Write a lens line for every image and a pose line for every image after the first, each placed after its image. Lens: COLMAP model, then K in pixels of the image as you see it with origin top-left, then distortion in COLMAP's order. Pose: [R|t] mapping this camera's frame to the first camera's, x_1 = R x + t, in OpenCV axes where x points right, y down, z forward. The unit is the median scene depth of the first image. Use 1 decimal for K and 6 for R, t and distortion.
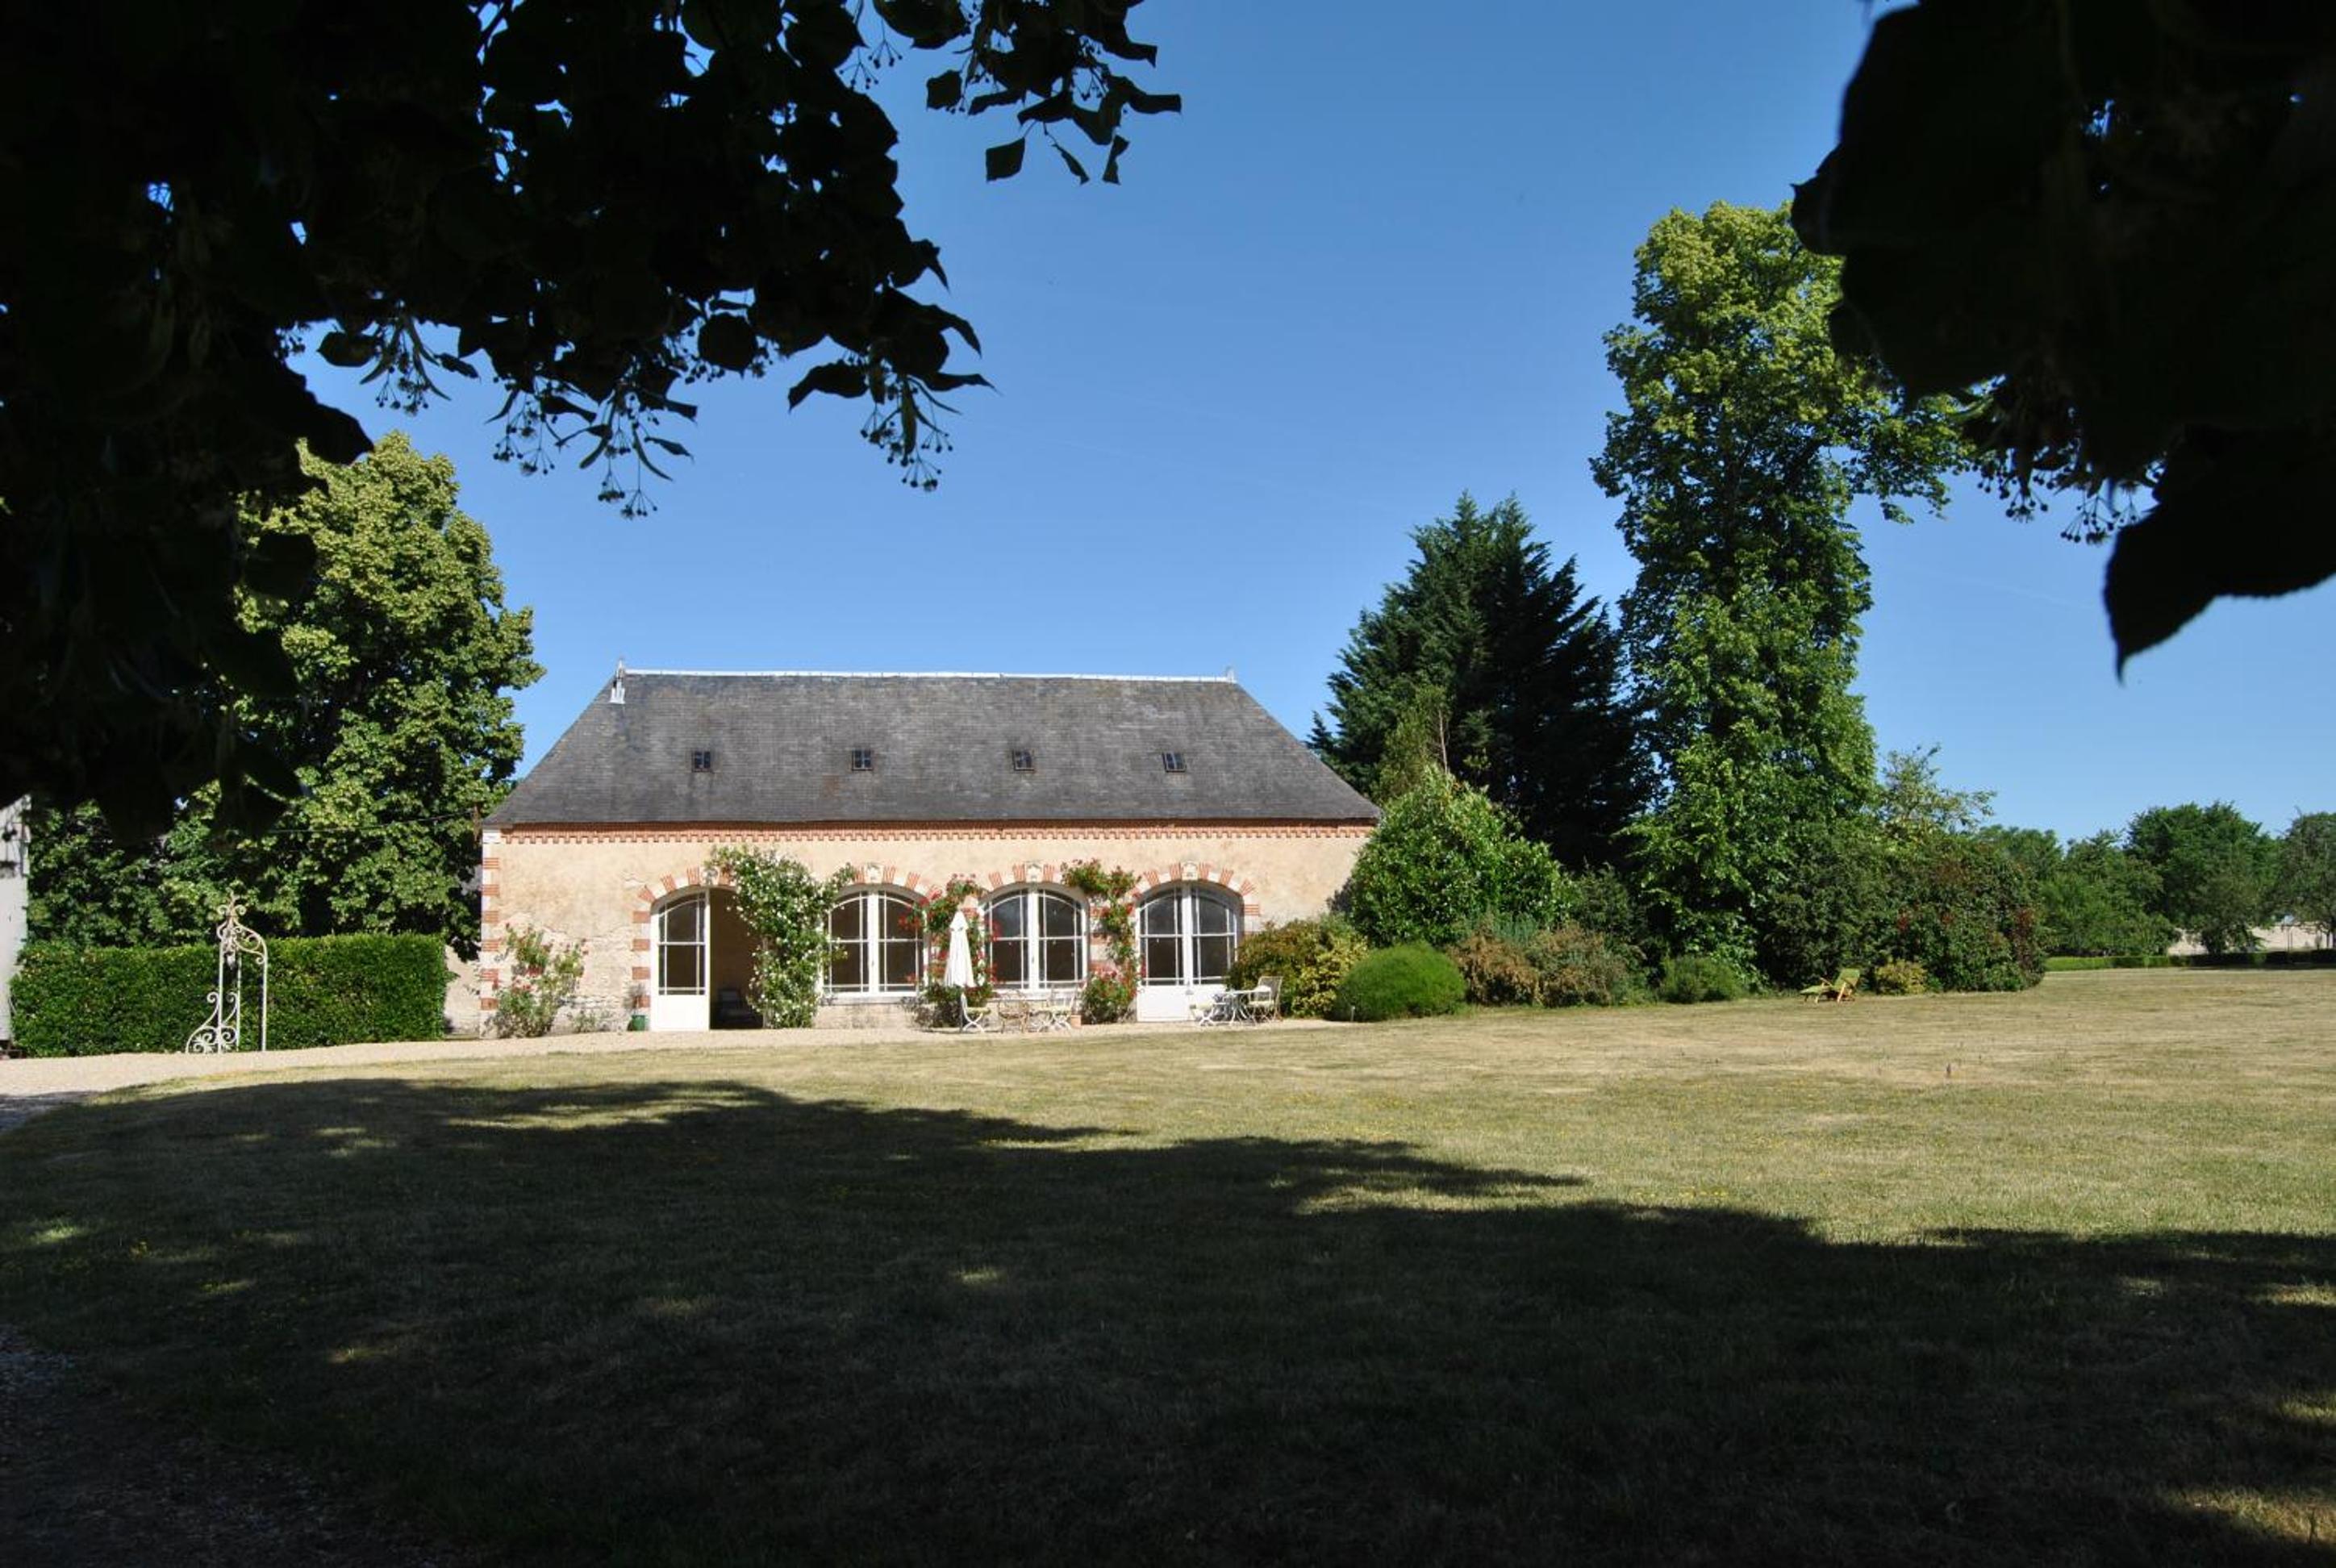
lens RADIAL K [[1826.9, 0, 1168.0], [0, 1826.9, 784.0], [0, 0, 1]] dist [-0.093102, -0.000222]
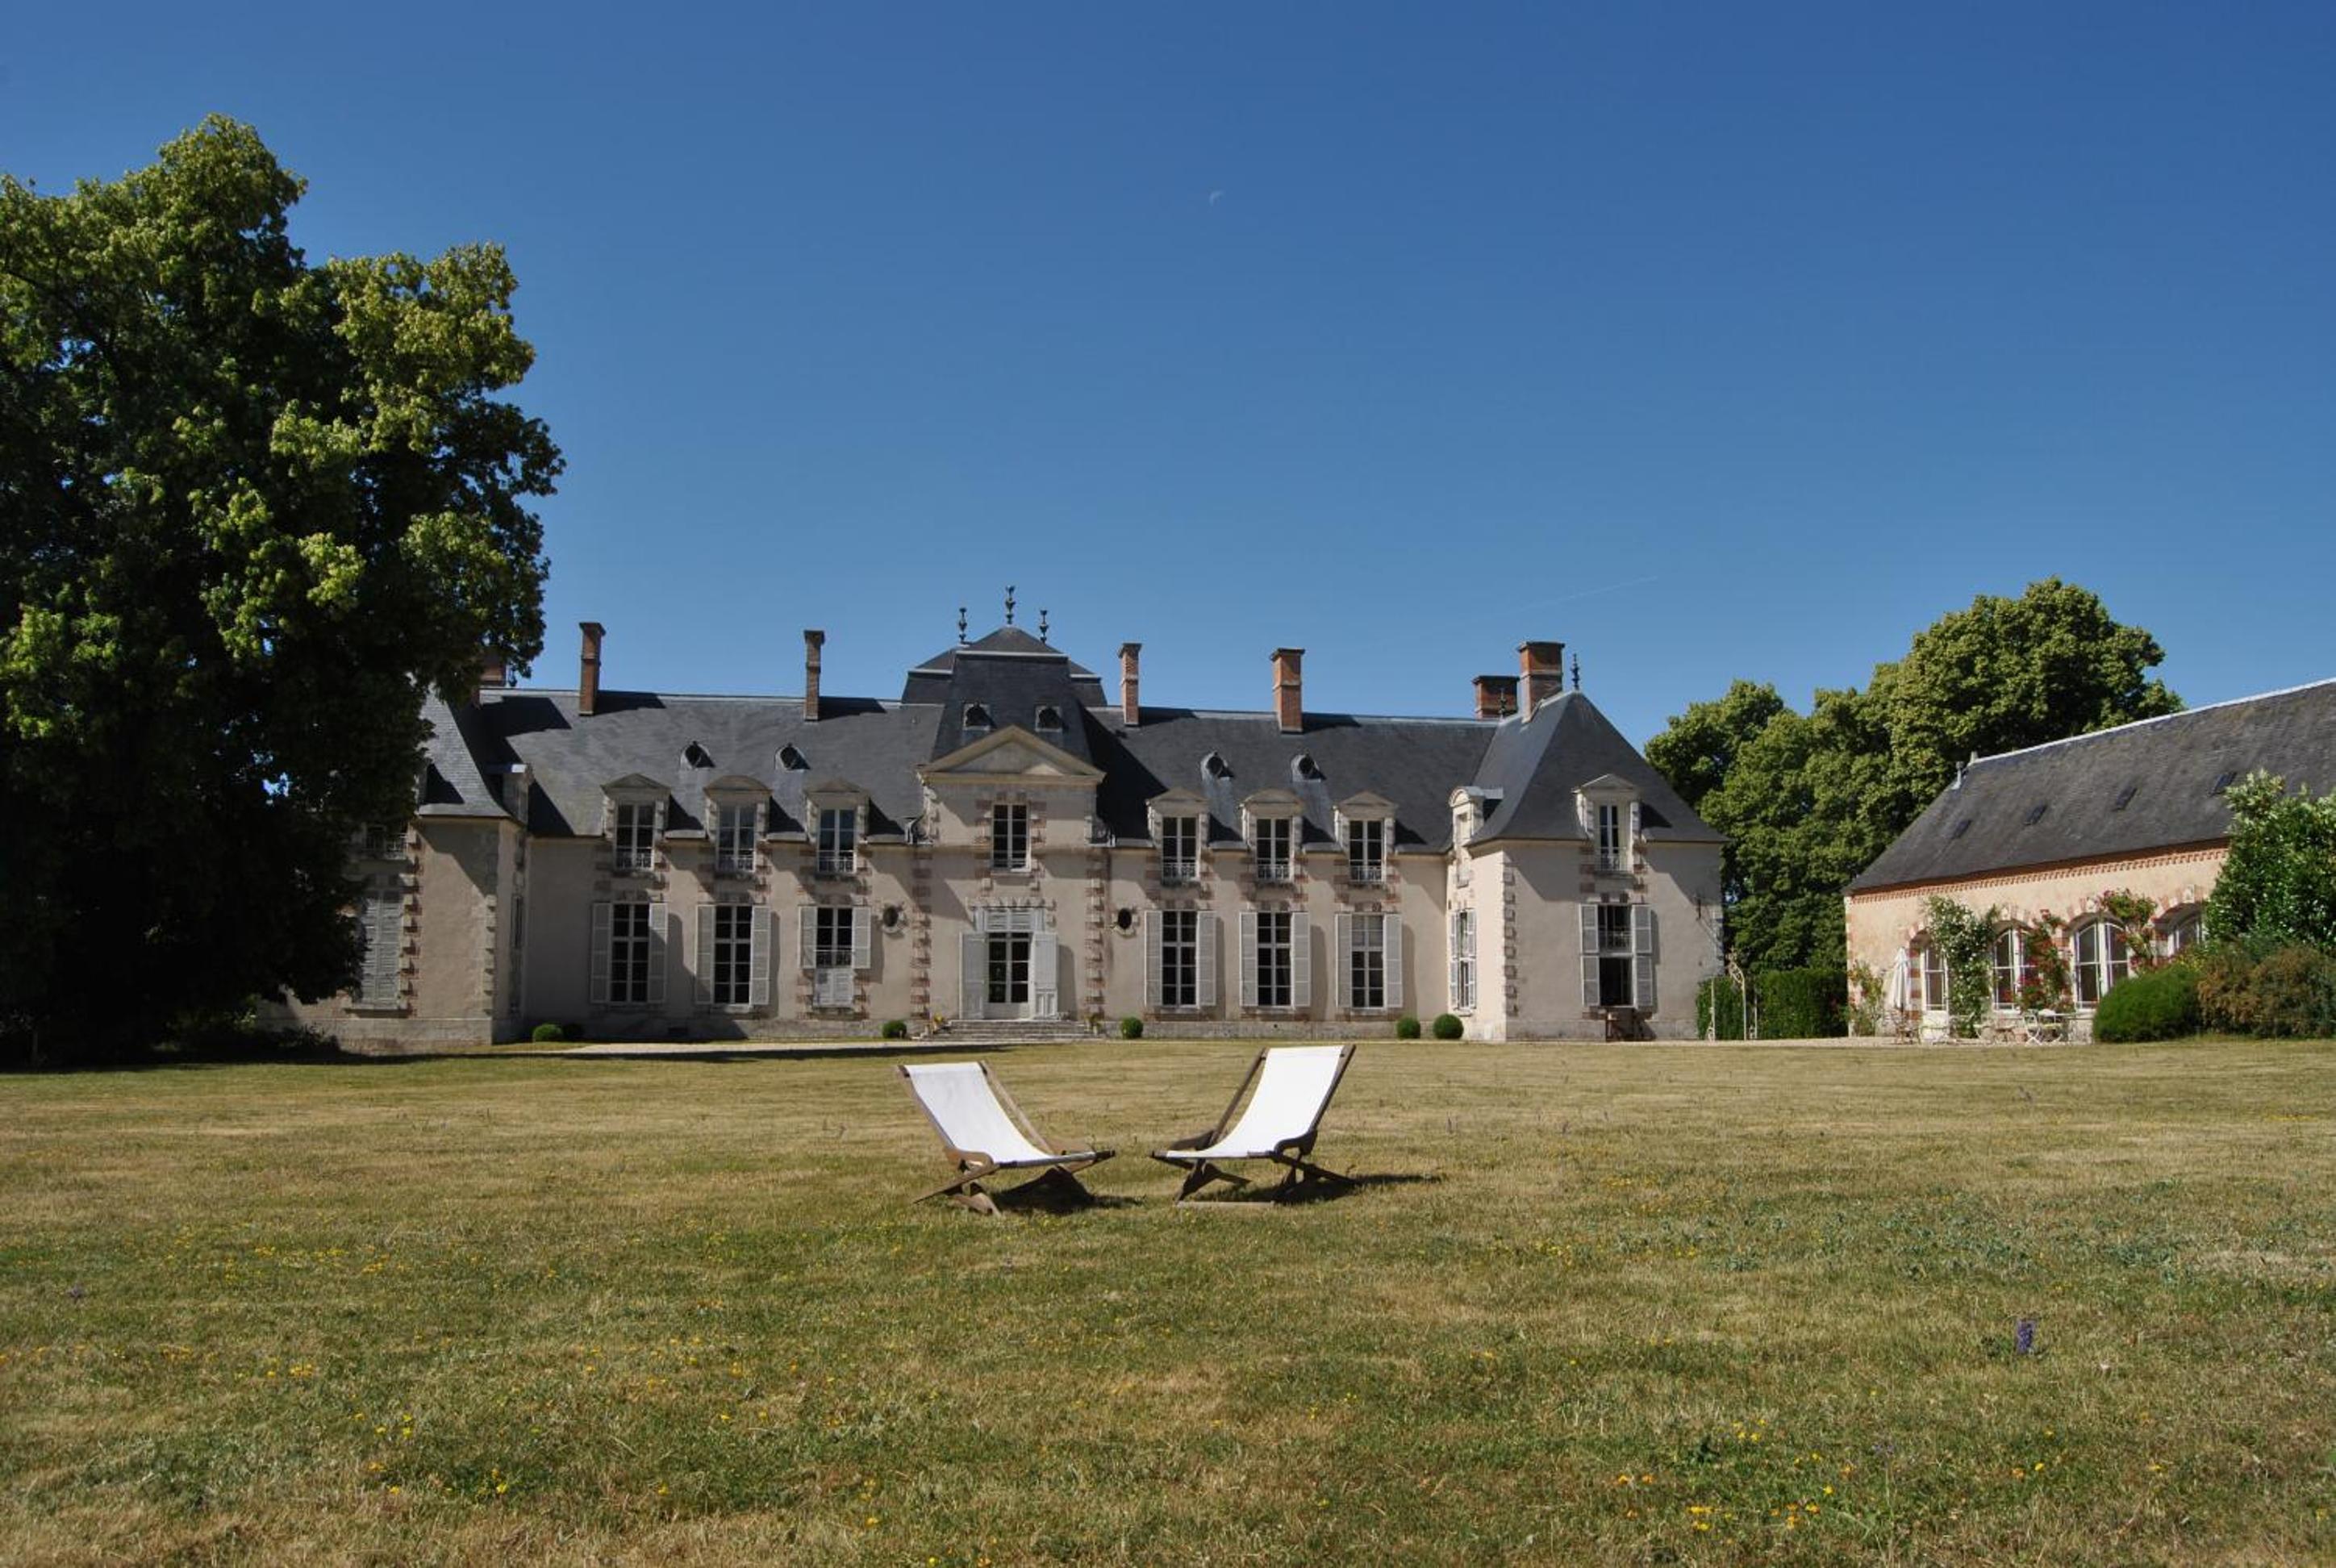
lens RADIAL K [[1826.9, 0, 1168.0], [0, 1826.9, 784.0], [0, 0, 1]] dist [-0.093102, -0.000222]
pose [[-0.000319, -0.107351, -0.994221, 1.025638], [0.100425, 0.989192, -0.106841, 0.035562], [0.994945, -0.099878, 0.010465, 0.436822]]
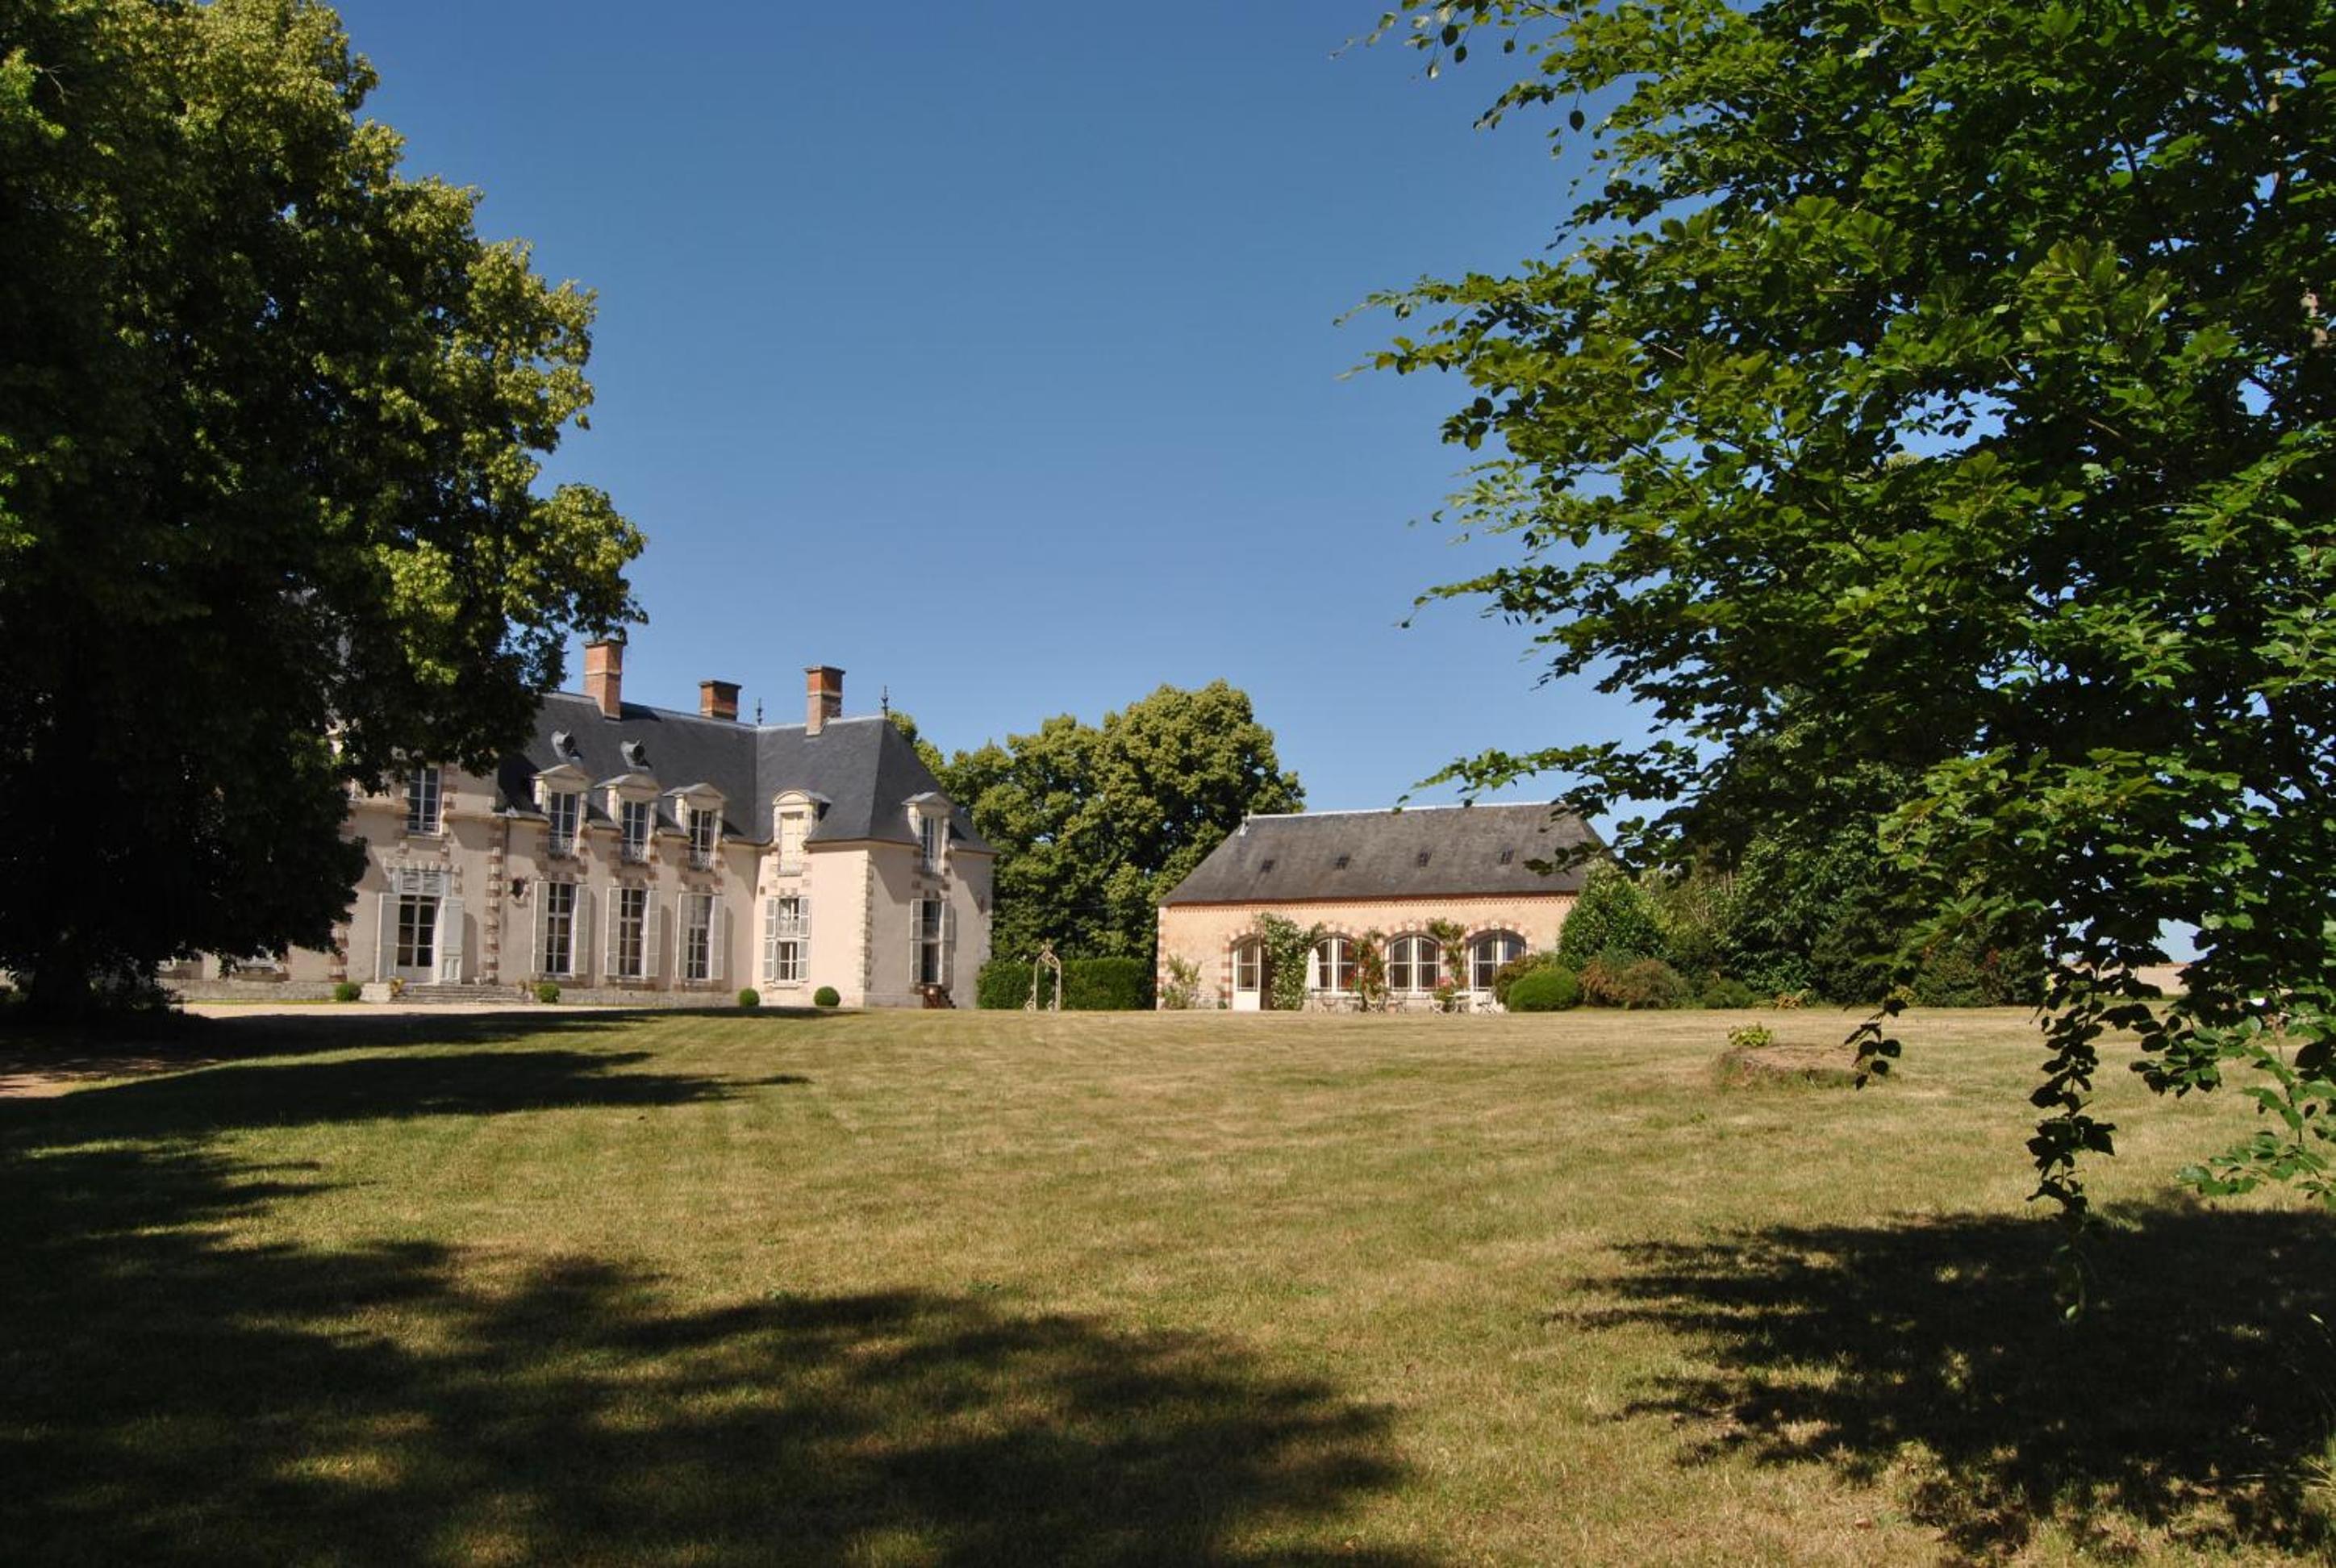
lens RADIAL K [[1922.8, 0, 1168.0], [0, 1922.8, 784.0], [0, 0, 1]] dist [-0.101355, 0.002167]
pose [[0.728532, -0.053086, -0.682951, 1.024248], [0.045759, 0.998537, -0.028804, -0.044686], [0.683481, -0.010266, 0.729896, -0.500095]]
